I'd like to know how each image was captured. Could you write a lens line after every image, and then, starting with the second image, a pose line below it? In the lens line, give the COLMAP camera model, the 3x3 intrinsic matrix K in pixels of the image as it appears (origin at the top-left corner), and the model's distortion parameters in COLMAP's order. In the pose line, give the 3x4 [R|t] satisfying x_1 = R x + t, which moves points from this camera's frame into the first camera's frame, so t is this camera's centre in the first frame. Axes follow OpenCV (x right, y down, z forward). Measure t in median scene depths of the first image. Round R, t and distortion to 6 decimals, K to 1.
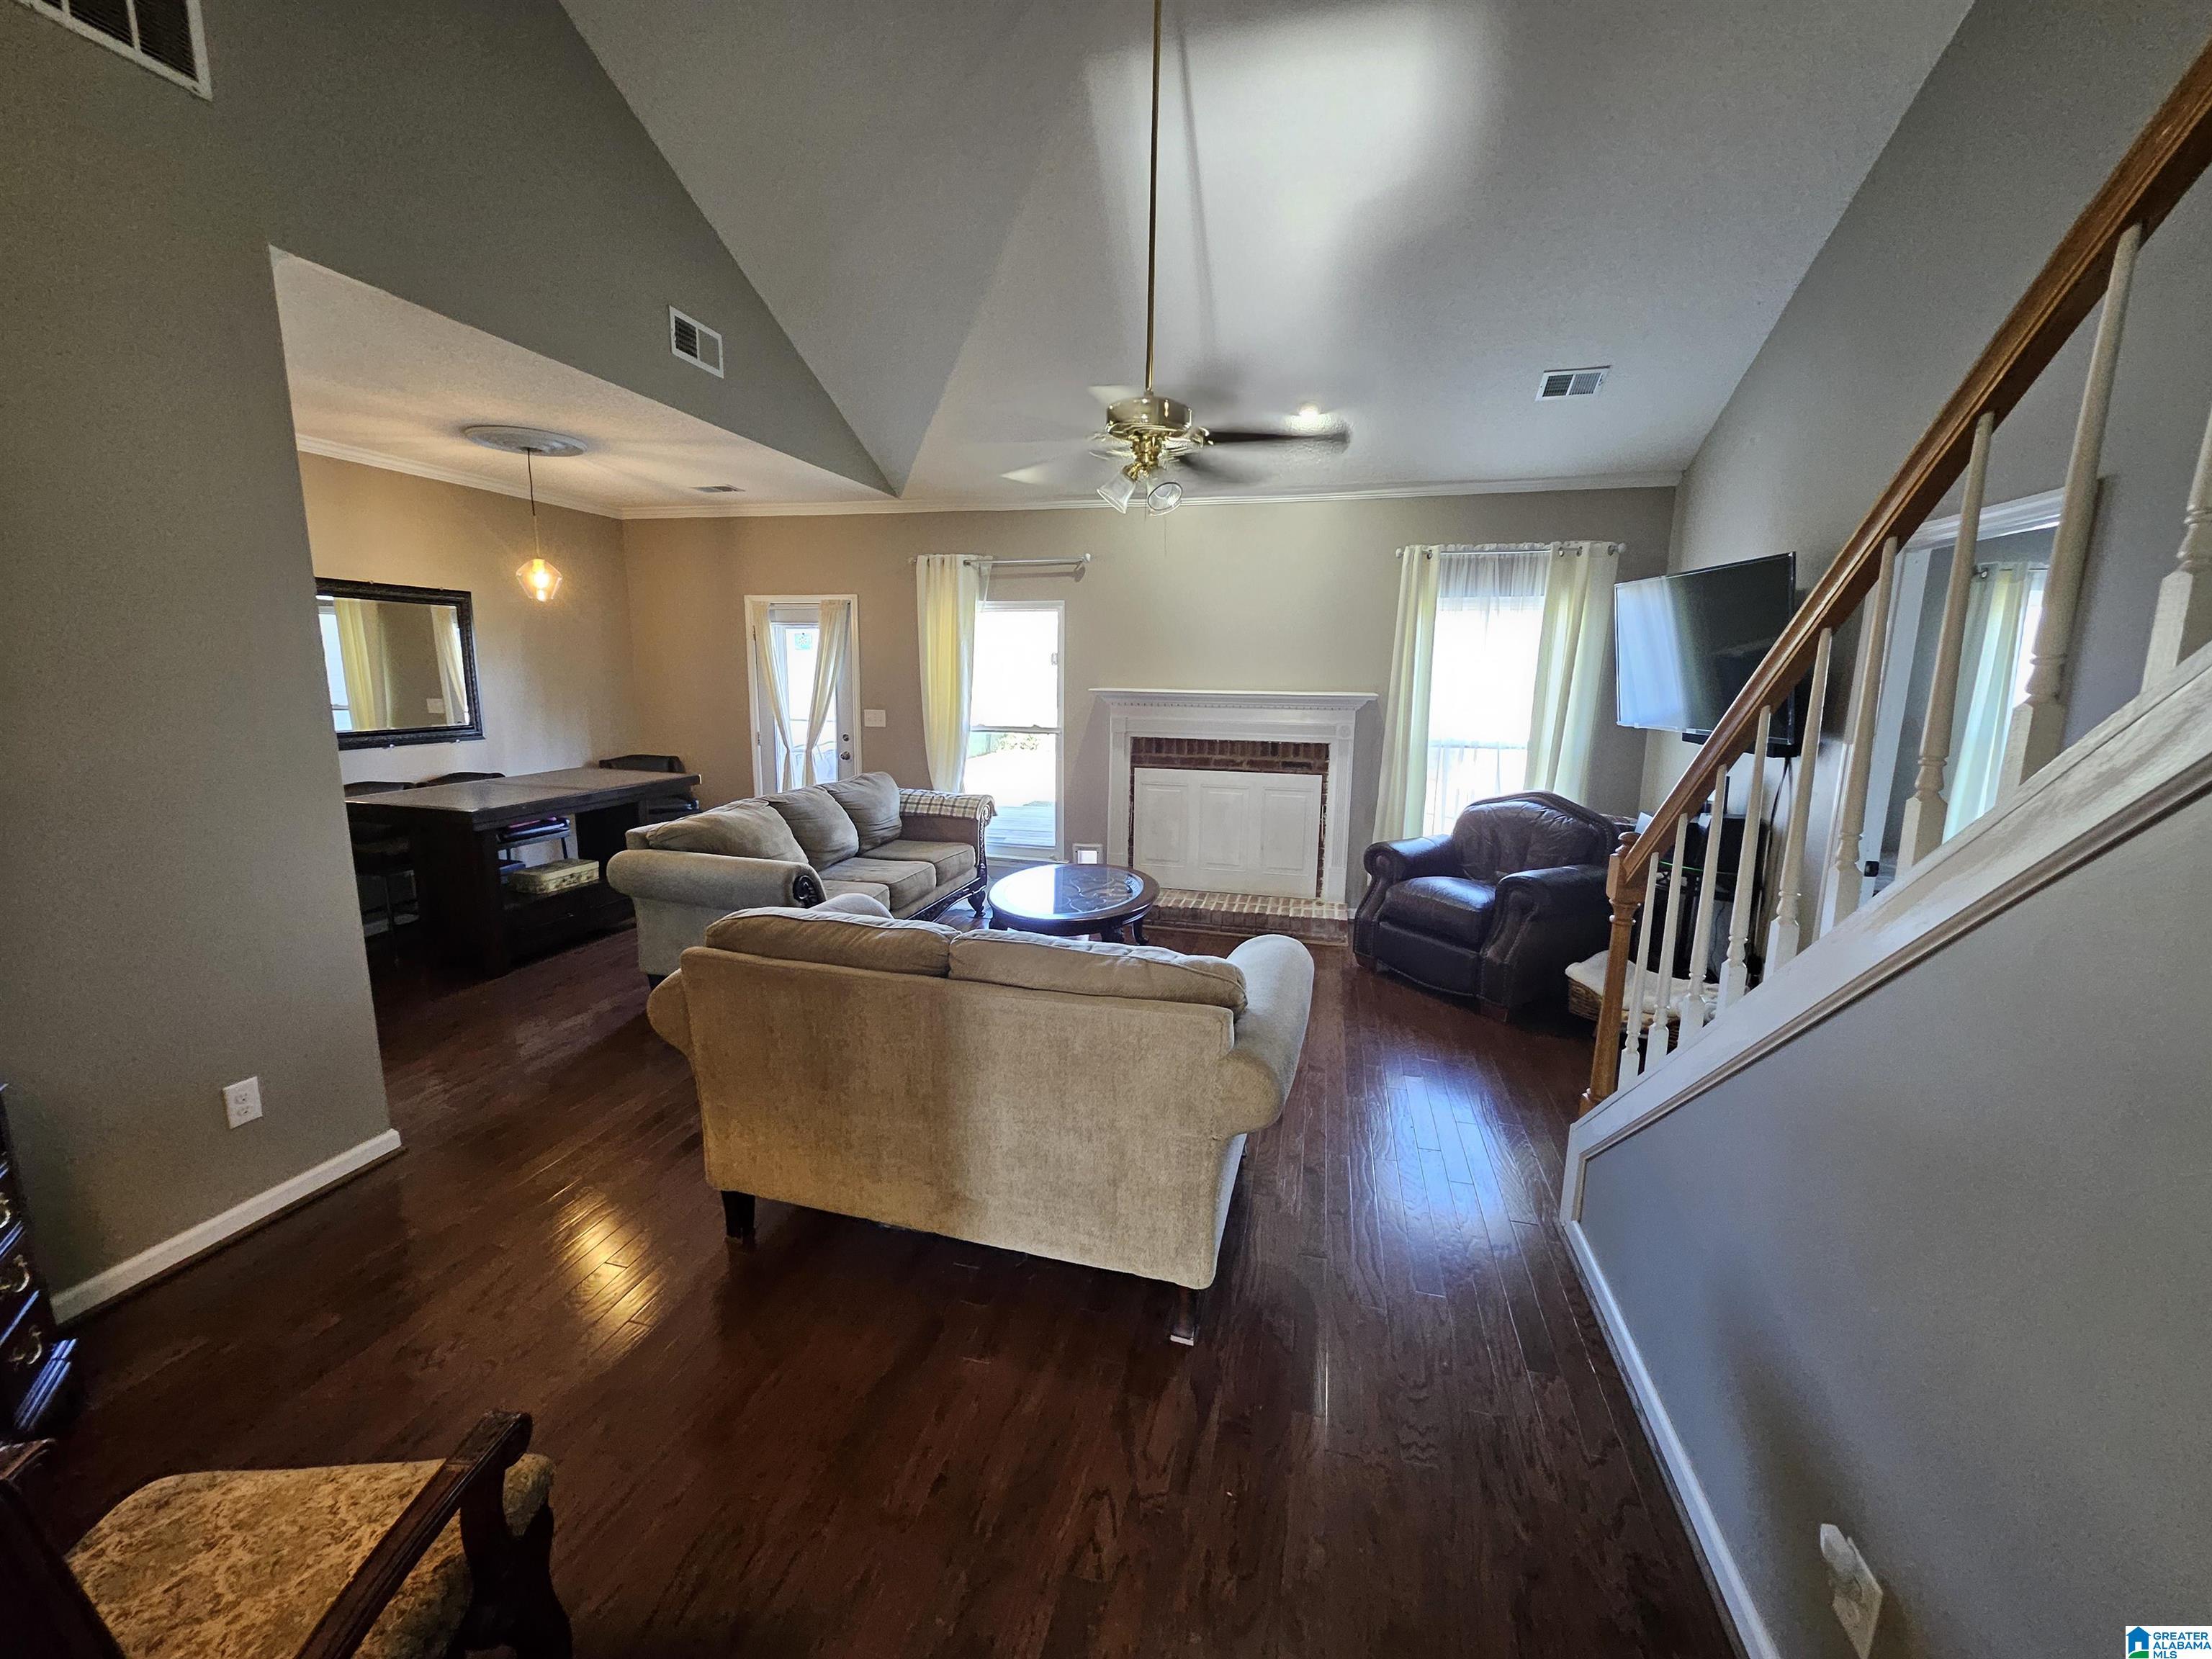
lens RADIAL K [[874.2, 0, 1103.1], [0, 874.2, 814.4], [0, 0, 1]] dist [0.009824, 0.000206]
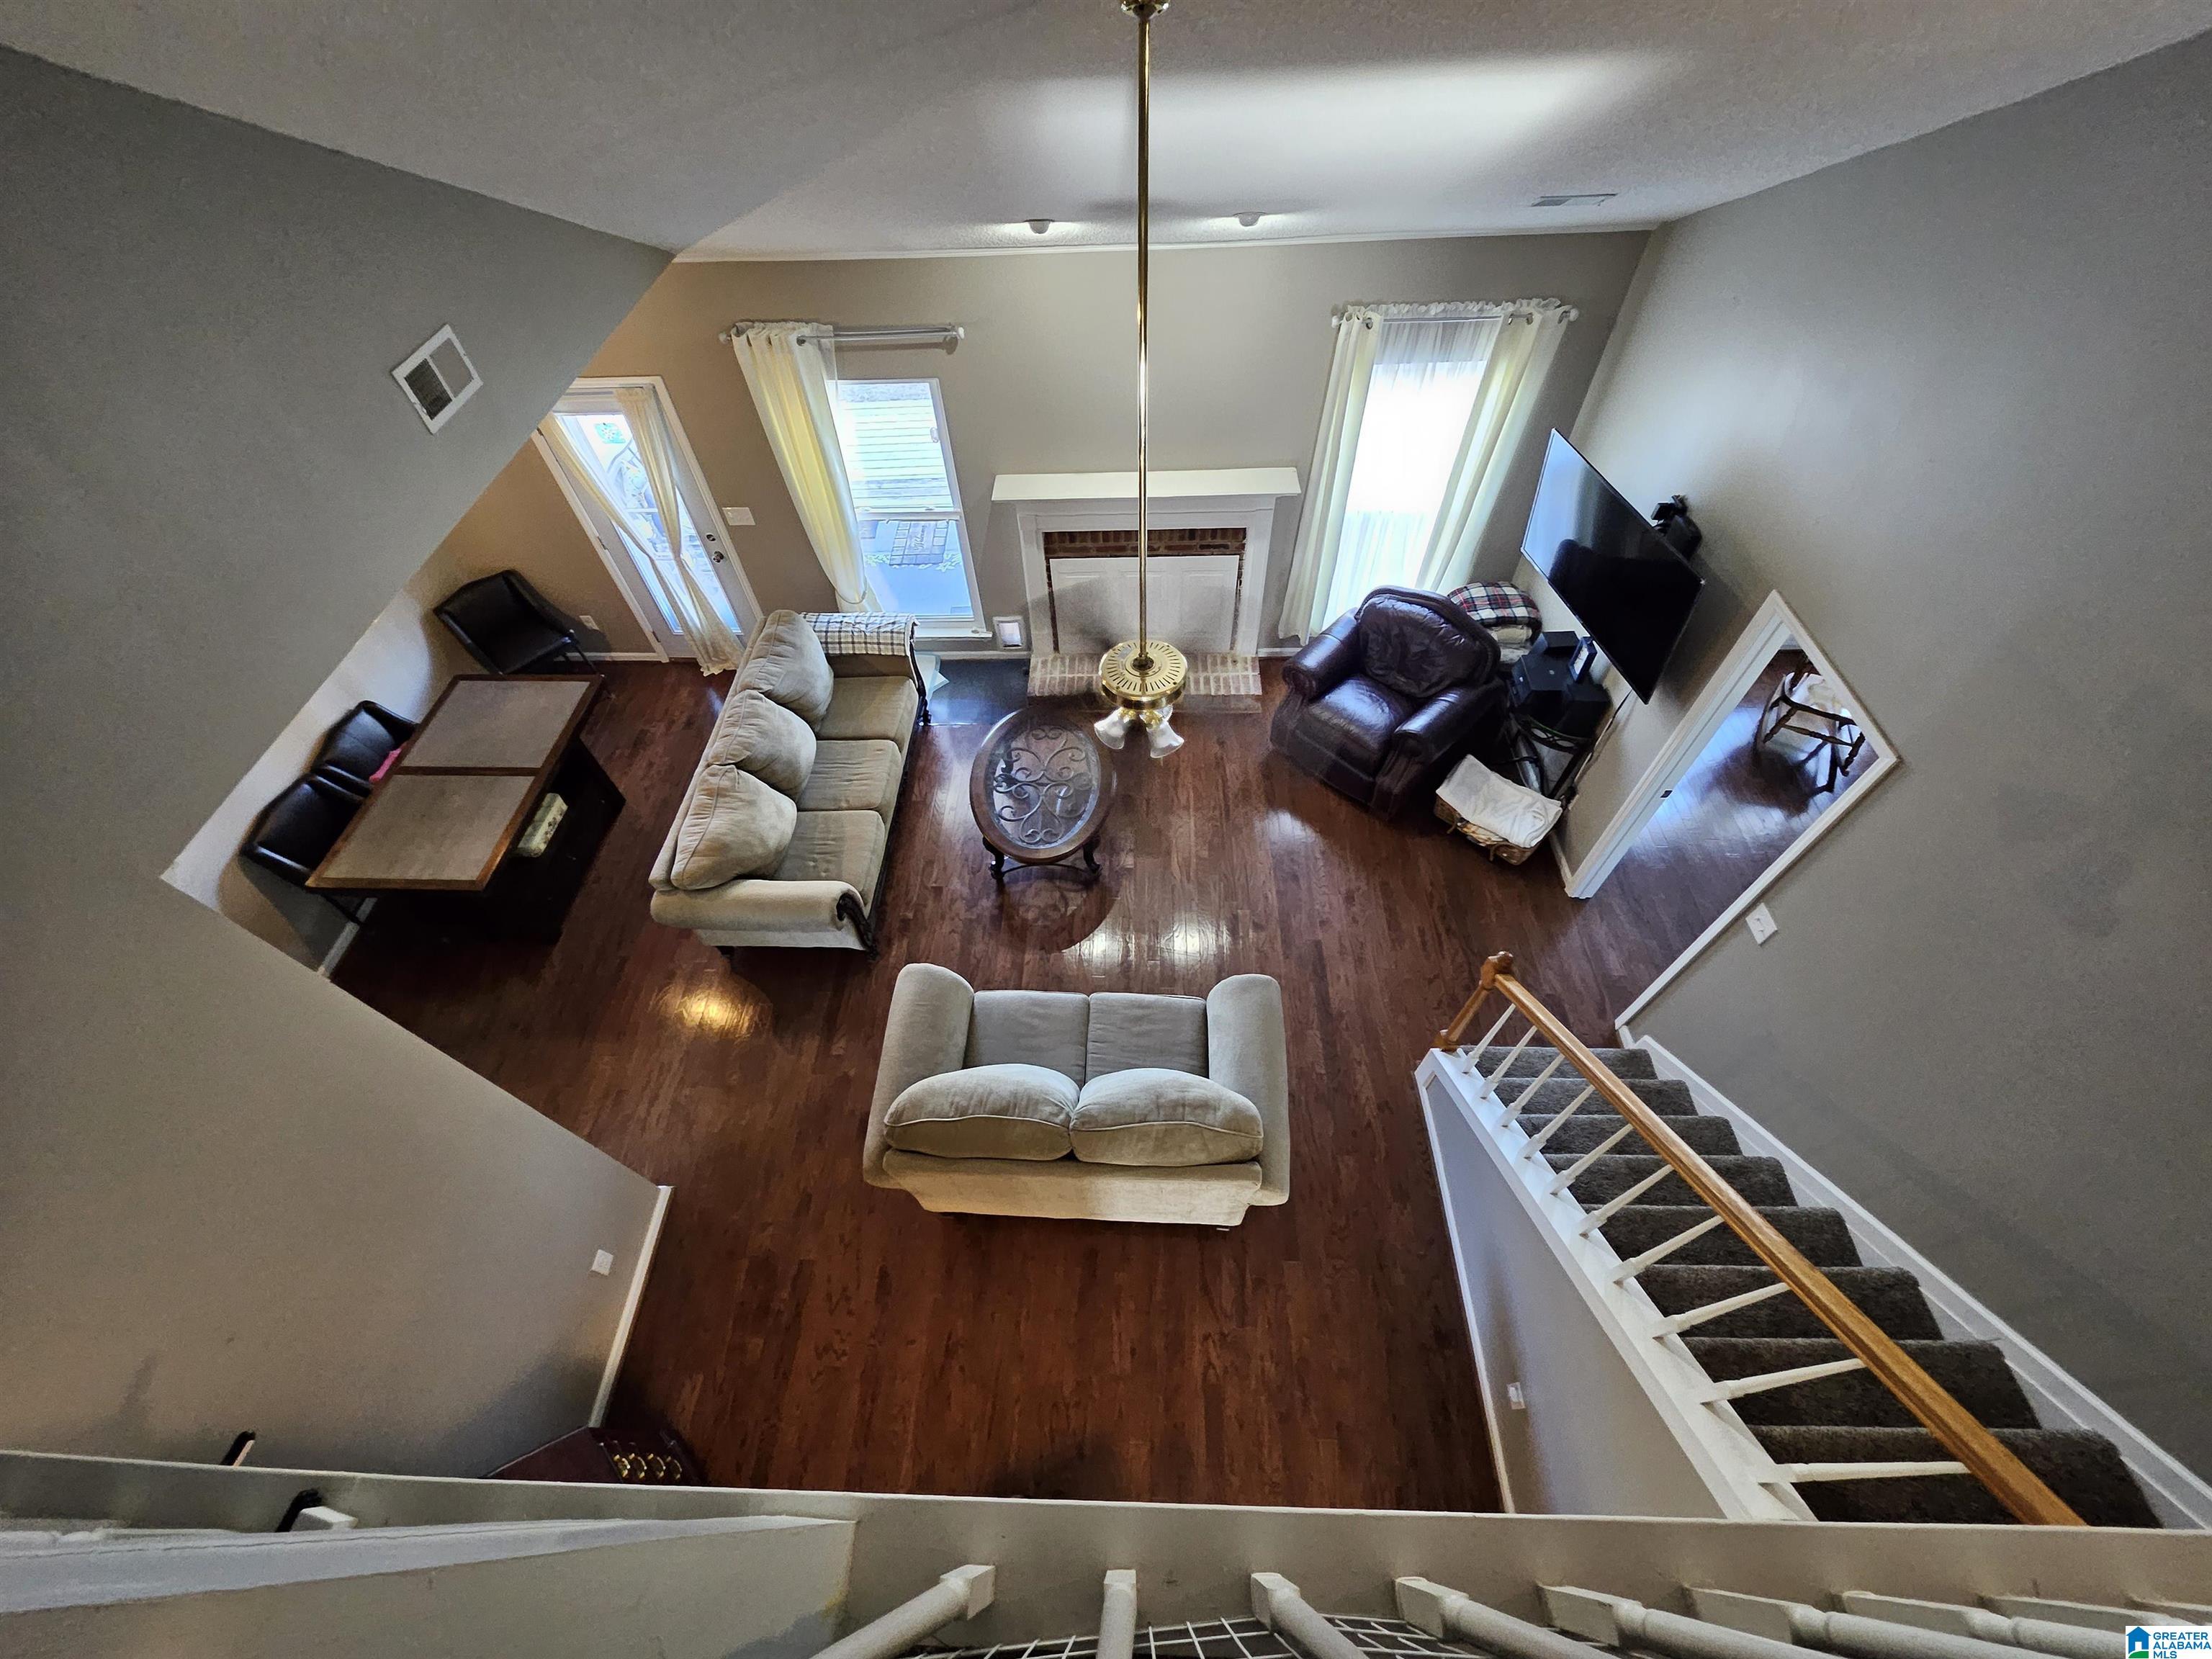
lens RADIAL K [[874.2, 0, 1099.7], [0, 874.2, 810.5], [0, 0, 1]] dist [0.009824, 0.000206]
pose [[0.973359, -0.206532, 0.099586, -0.066452], [0.083818, 0.724771, 0.683872, -0.532688], [-0.213418, -0.657306, 0.722774, 0.112943]]
